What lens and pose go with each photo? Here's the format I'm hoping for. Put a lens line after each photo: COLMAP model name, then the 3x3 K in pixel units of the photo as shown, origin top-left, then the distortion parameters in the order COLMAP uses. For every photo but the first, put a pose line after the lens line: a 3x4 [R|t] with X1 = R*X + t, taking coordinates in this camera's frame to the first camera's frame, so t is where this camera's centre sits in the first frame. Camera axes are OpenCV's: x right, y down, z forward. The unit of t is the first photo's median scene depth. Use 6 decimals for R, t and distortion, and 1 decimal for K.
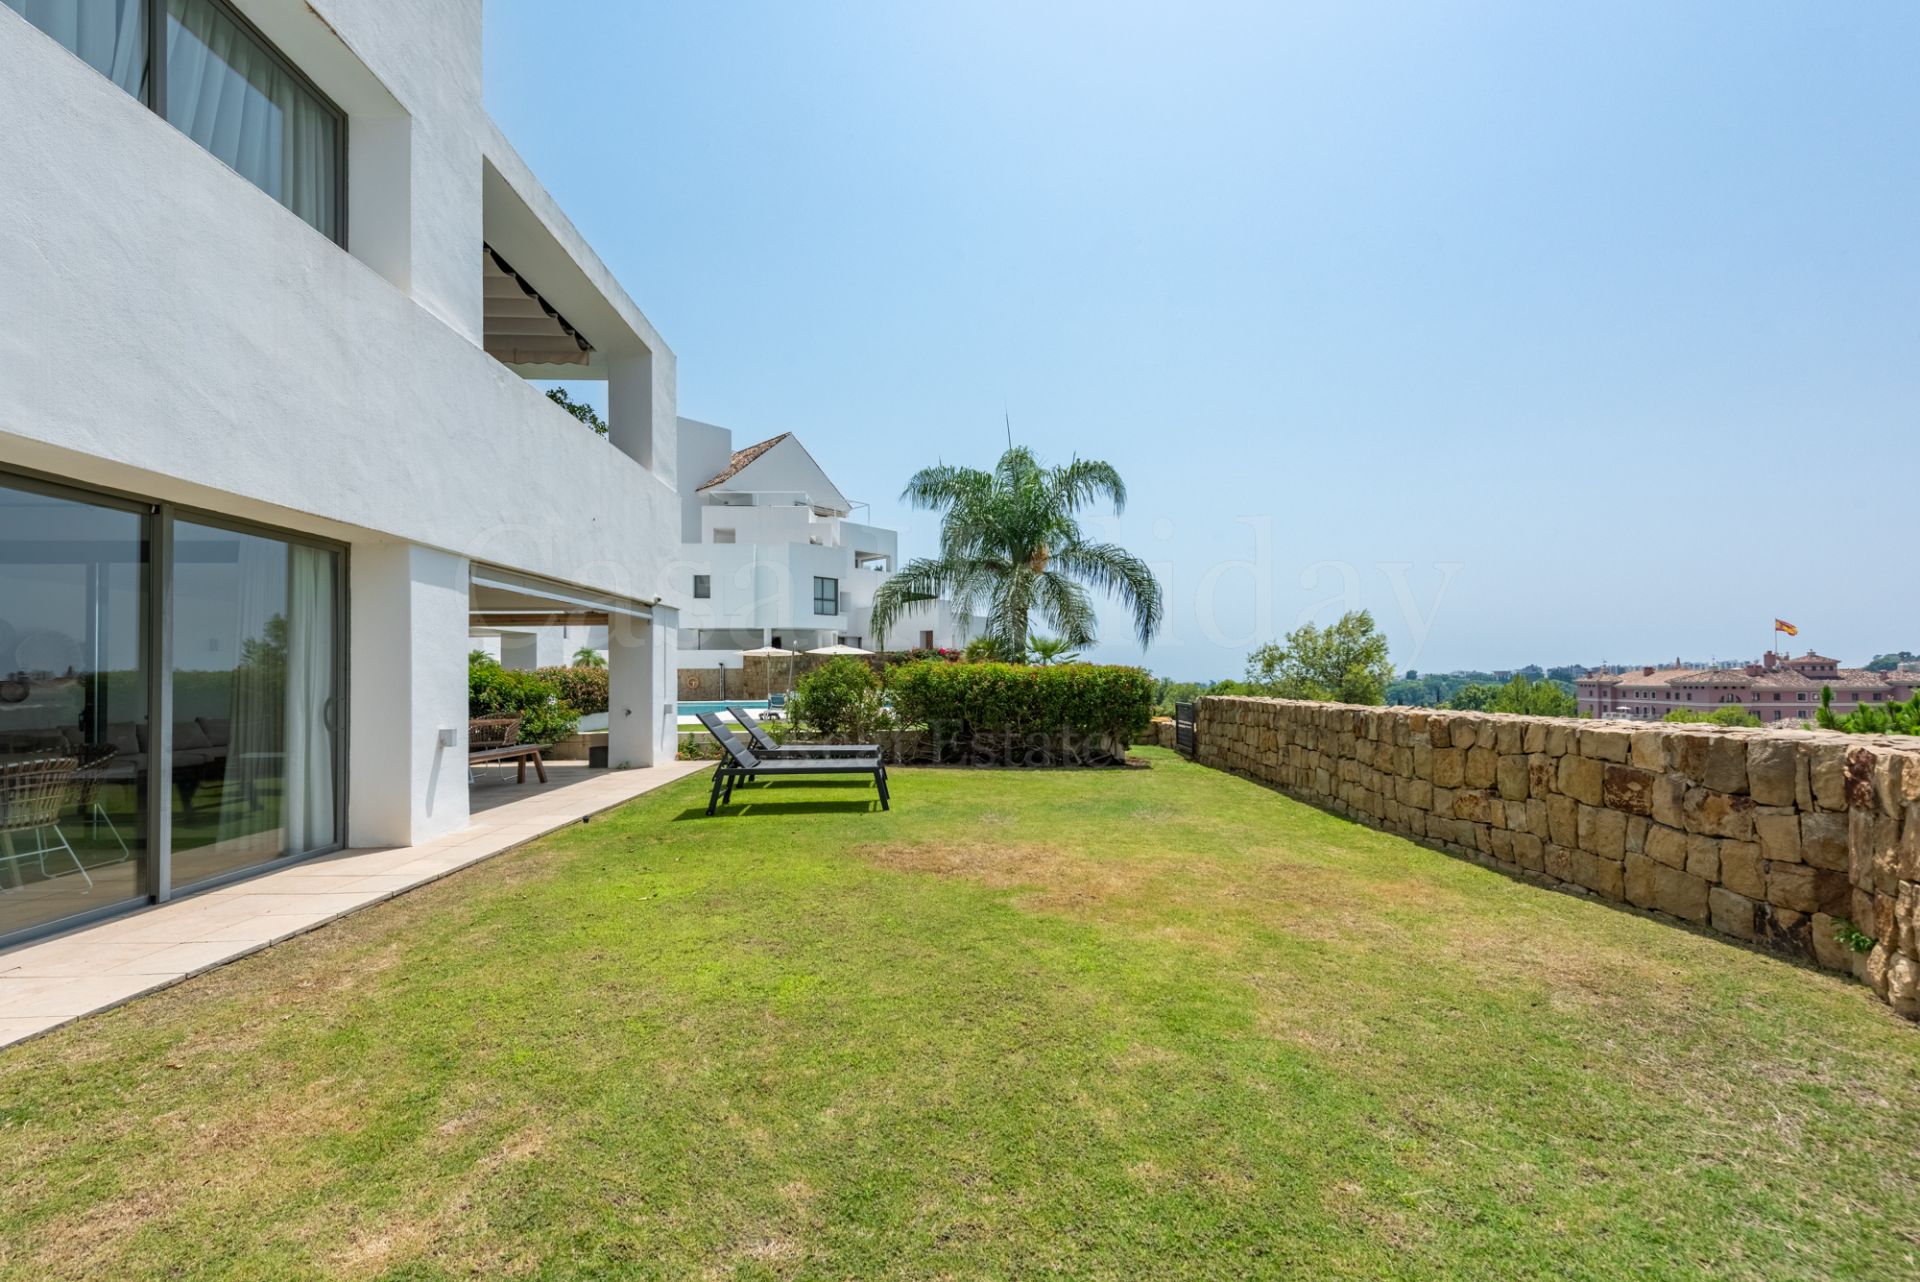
lens RADIAL K [[754.6, 0, 944.8], [0, 754.6, 674.6], [0, 0, 1]] dist [0.002184, -0.000425]
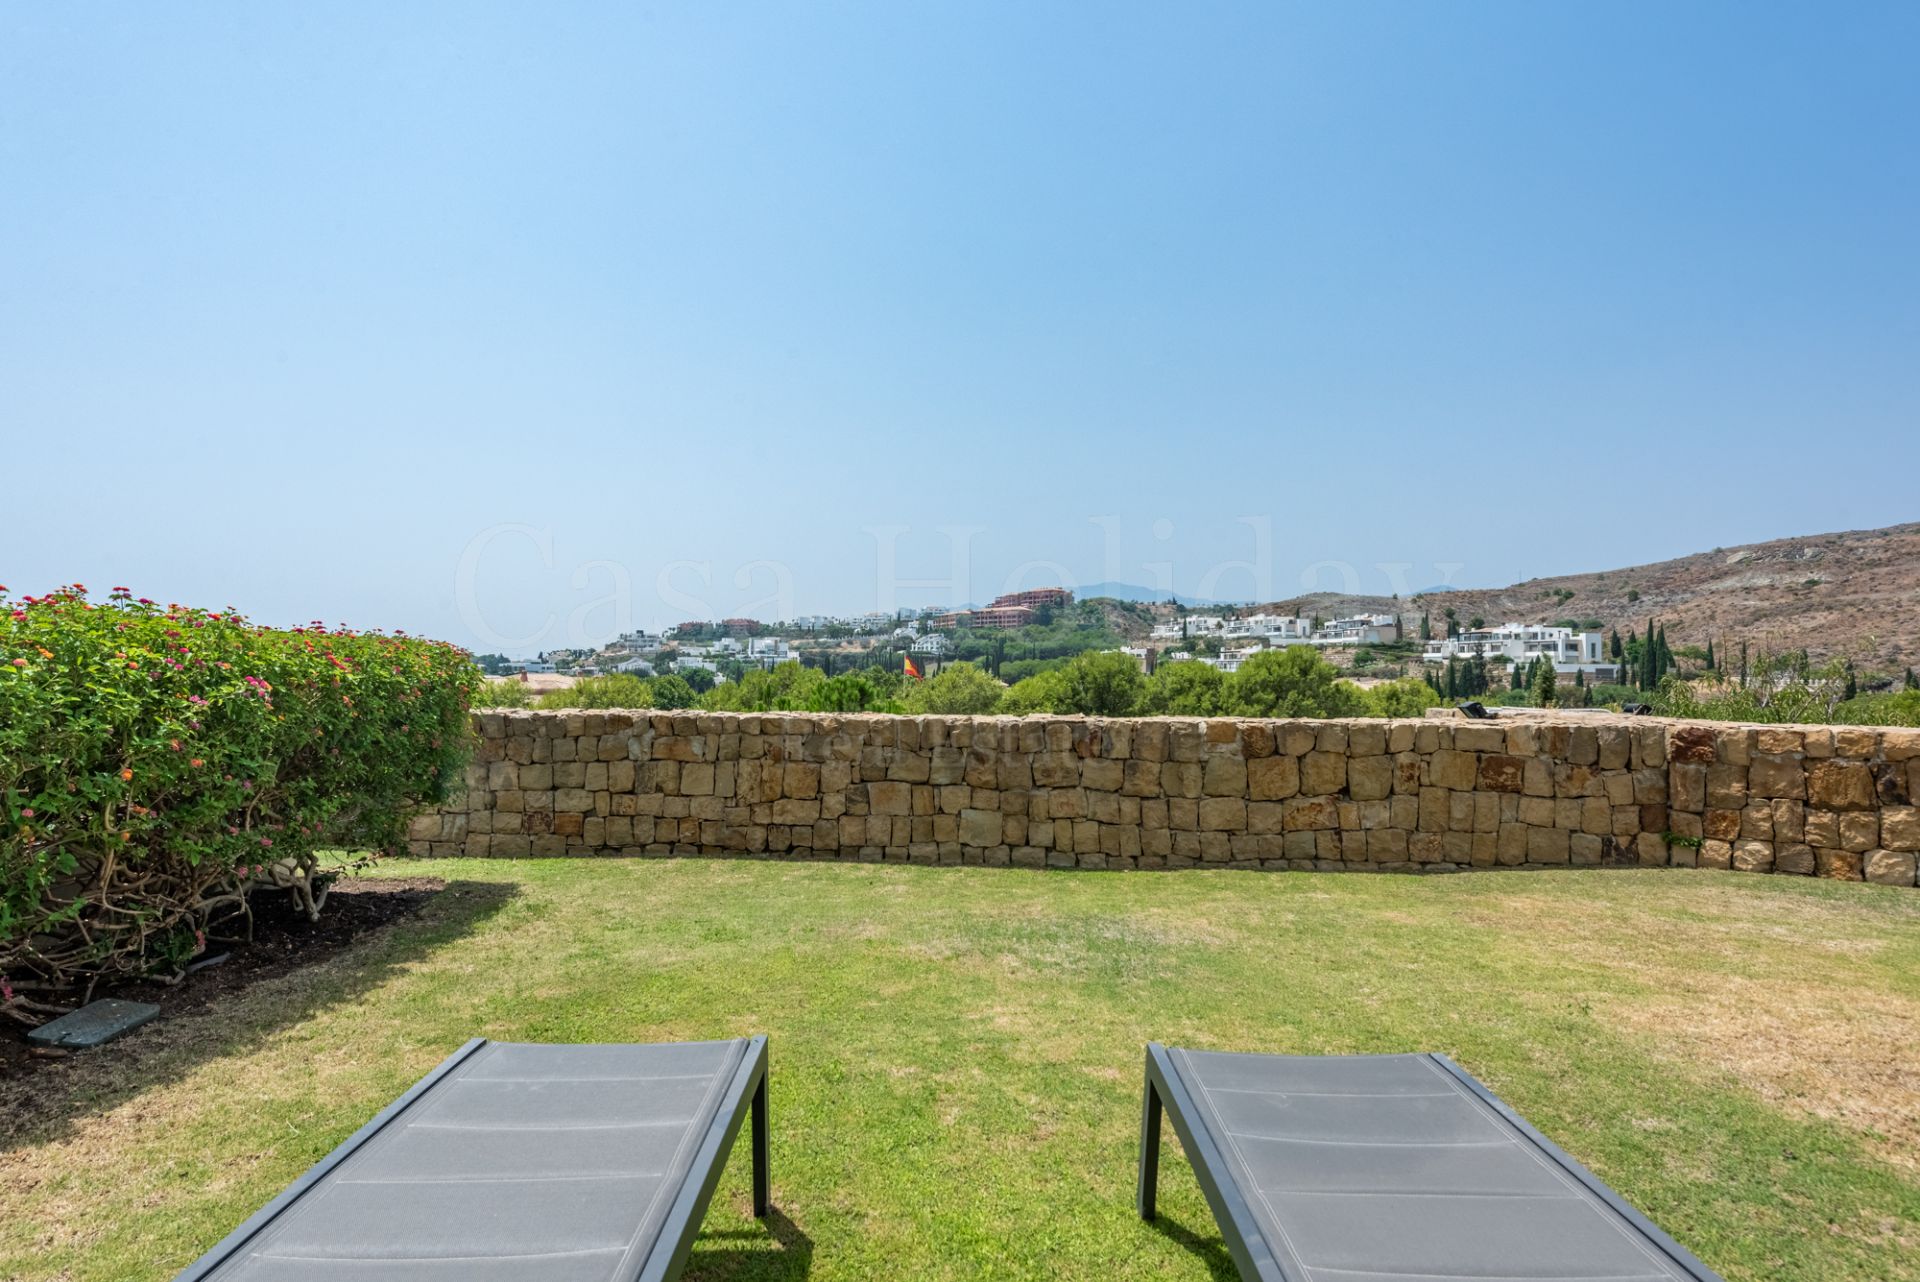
lens RADIAL K [[938.8, 0, 950.4], [0, 938.8, 642.9], [0, 0, 1]] dist [0.016478, -0.004756]
pose [[0.012611, 0.038761, 0.999169, -0.635437], [-0.015364, 0.999138, -0.038565, 0.010087], [-0.999802, -0.014865, 0.013195, 1.773032]]
